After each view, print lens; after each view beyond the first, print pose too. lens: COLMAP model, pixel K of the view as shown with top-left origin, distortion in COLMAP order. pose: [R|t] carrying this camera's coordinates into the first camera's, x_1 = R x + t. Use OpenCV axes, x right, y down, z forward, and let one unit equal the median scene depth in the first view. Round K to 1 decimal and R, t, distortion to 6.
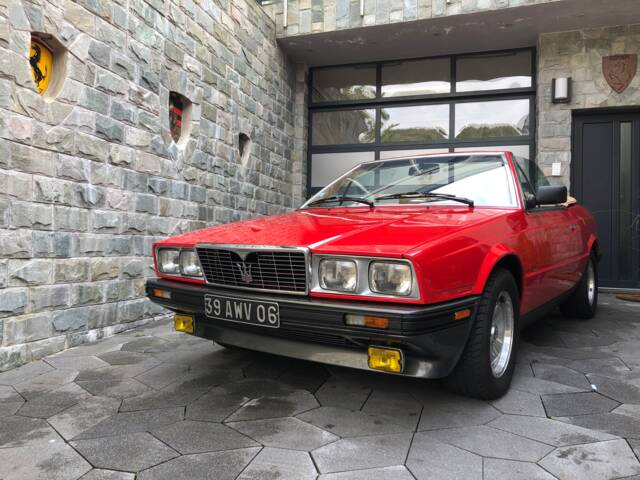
lens RADIAL K [[486.7, 0, 320.0], [0, 486.7, 240.0], [0, 0, 1]] dist [0.013261, 0.000854]
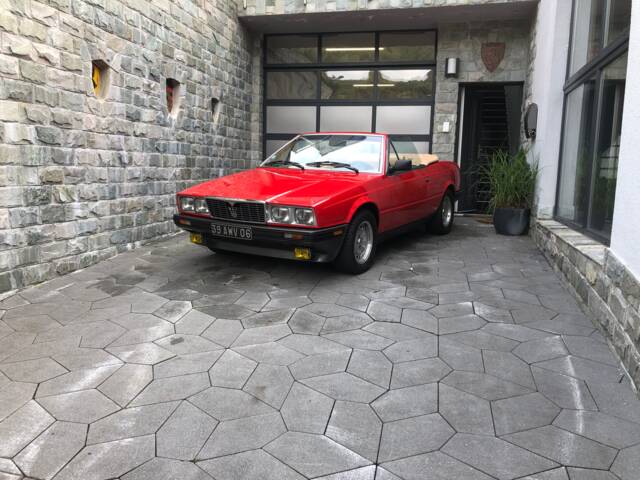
lens RADIAL K [[480.0, 0, 320.1], [0, 480.0, 220.8], [0, 0, 1]] dist [0.011939, 0.001392]
pose [[0.995568, -0.002645, 0.094012, 0.007041], [-0.009424, 0.991768, 0.127703, -0.085093], [-0.093576, -0.128023, 0.987347, -0.540757]]
